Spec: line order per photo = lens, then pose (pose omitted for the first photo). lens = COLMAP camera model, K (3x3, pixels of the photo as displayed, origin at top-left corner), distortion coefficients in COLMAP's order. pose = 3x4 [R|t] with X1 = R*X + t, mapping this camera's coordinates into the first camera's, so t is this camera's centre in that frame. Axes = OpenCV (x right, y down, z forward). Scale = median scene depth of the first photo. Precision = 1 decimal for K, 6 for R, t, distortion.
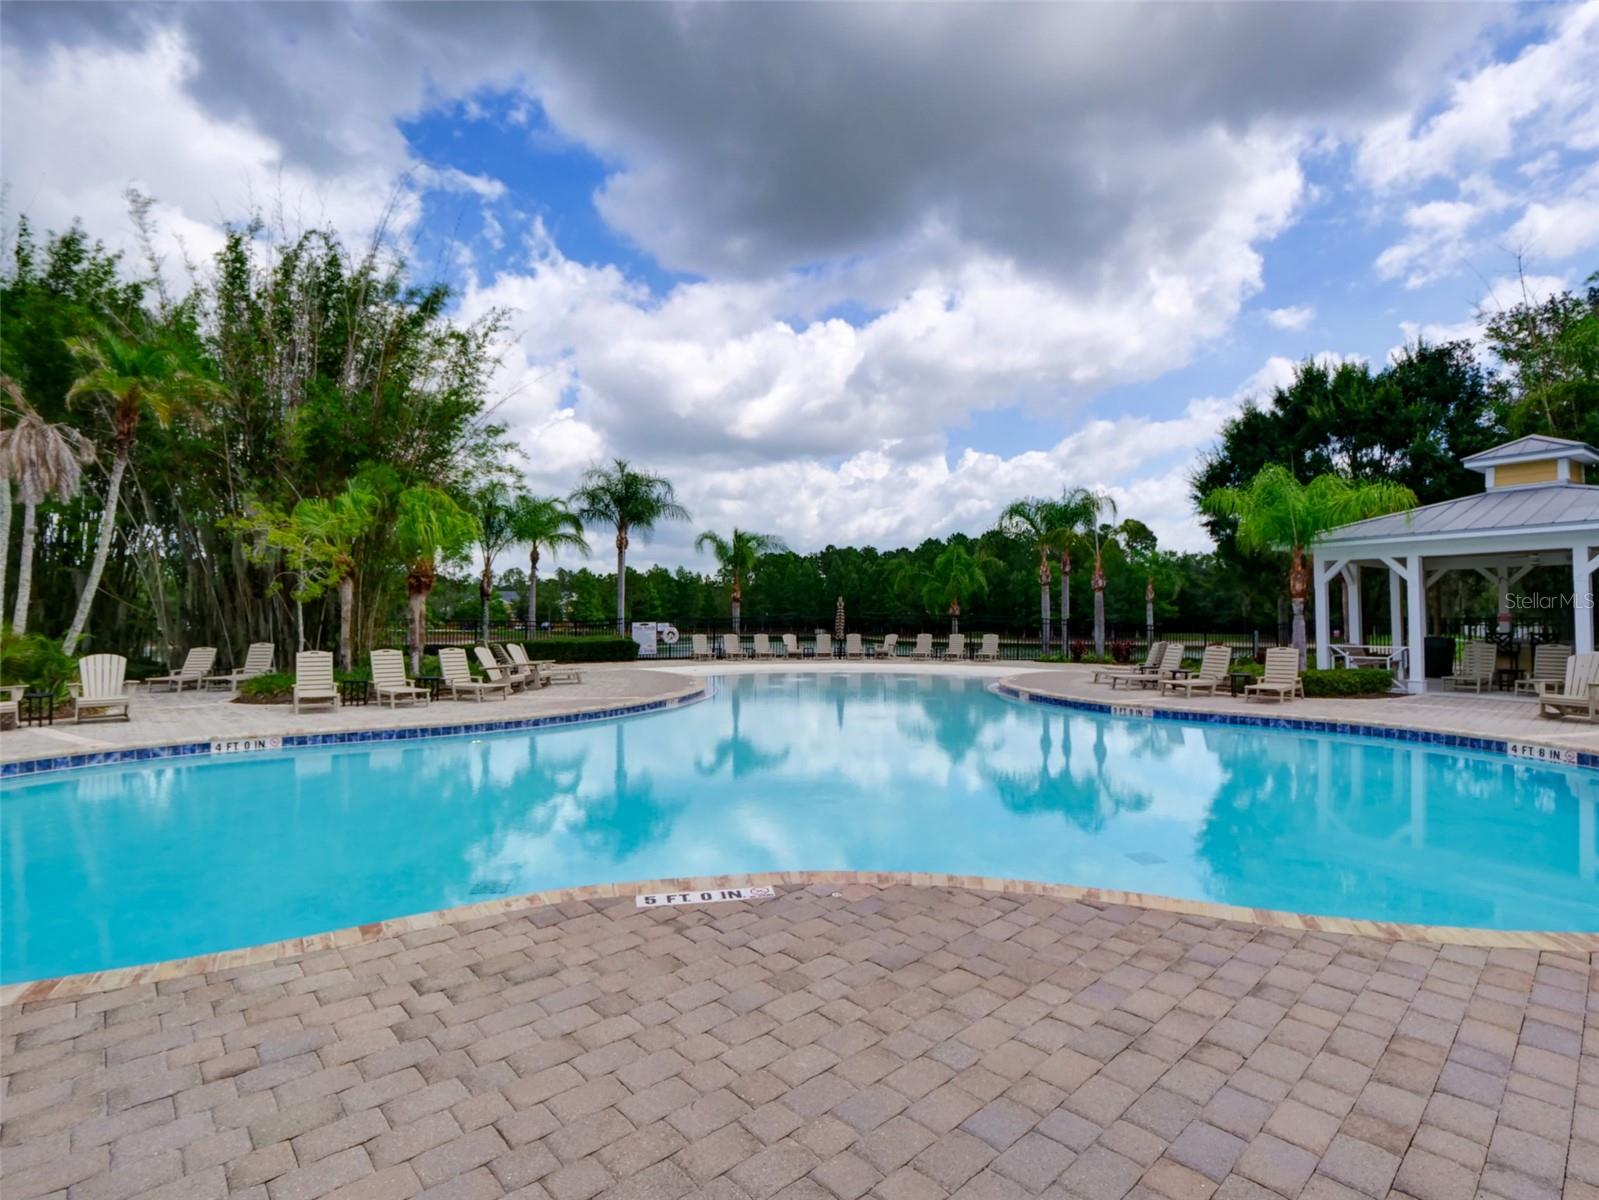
lens RADIAL K [[778.4, 0, 817.8], [0, 778.4, 603.2], [0, 0, 1]] dist [-0.025215, -0.000111]
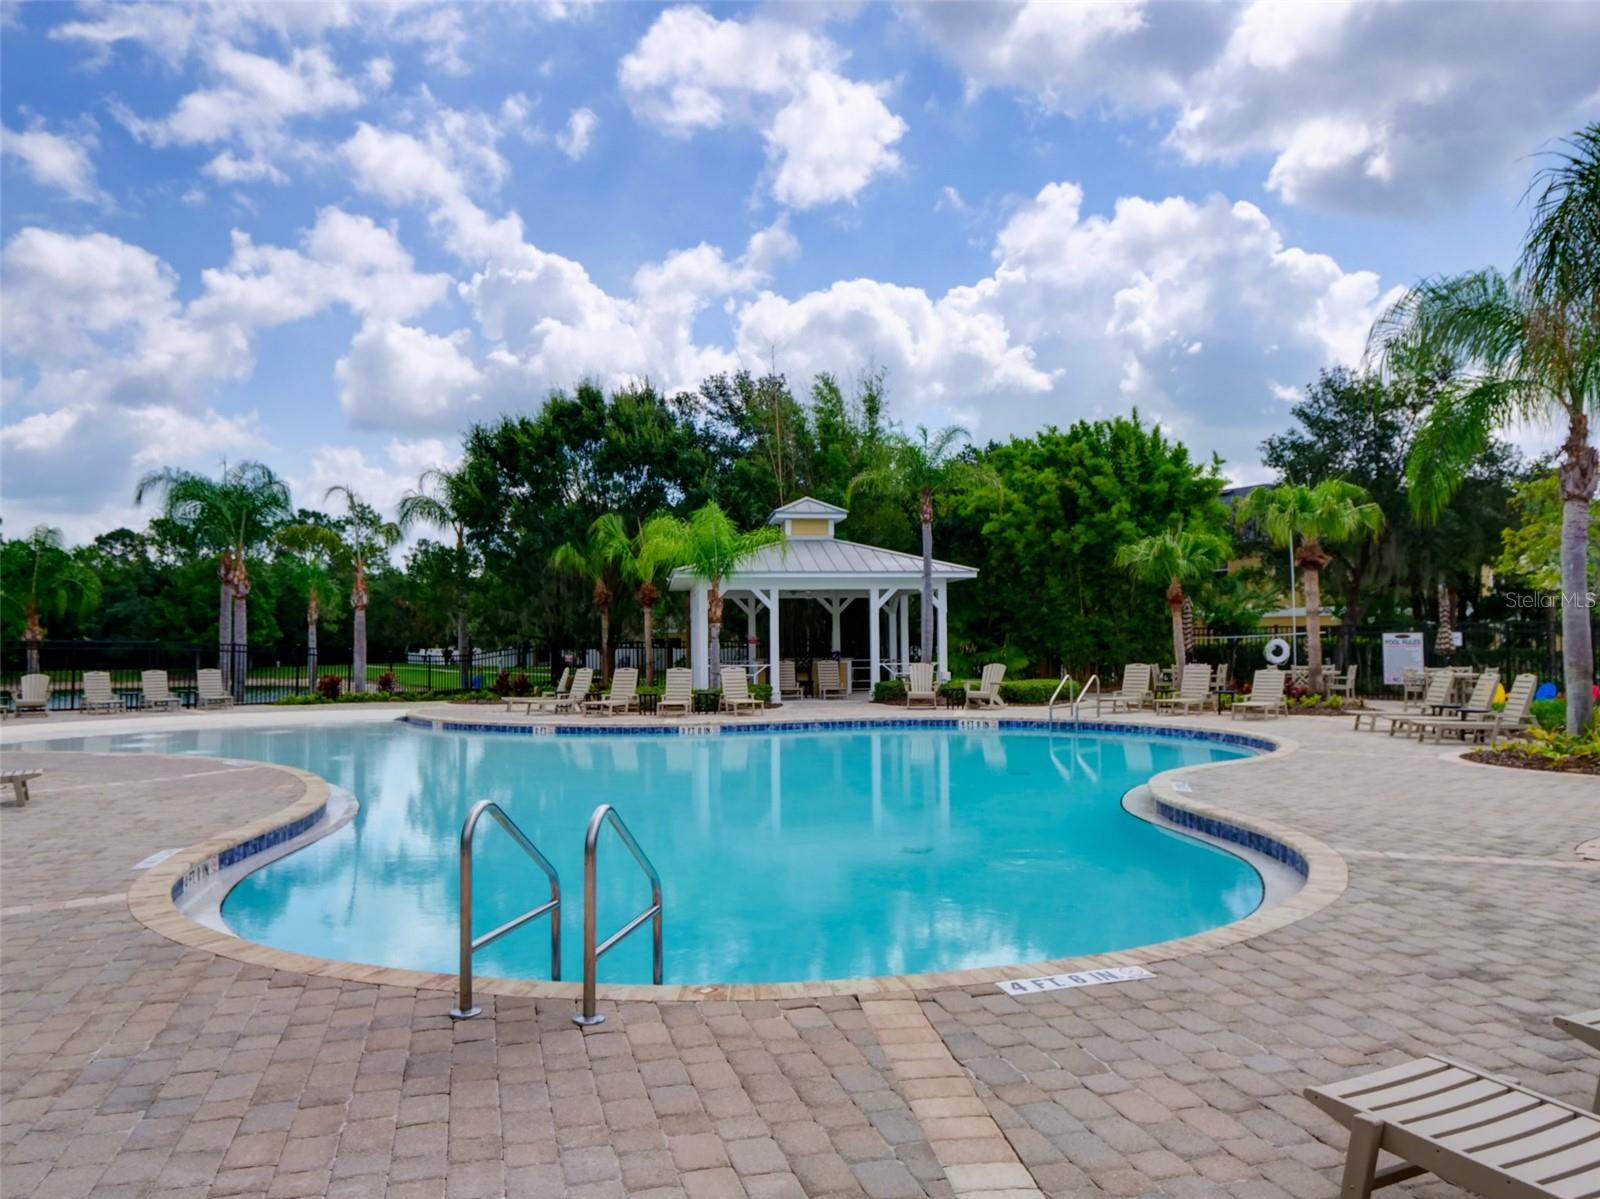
lens RADIAL K [[1195.9, 0, 800.0], [0, 1195.9, 599.5], [0, 0, 1]] dist [0.256385, 0.000349]
pose [[0.511283, 0.023538, 0.859090, -0.747935], [-0.009956, 0.999720, -0.021466, -0.003526], [-0.859355, 0.002423, 0.511374, -0.024933]]
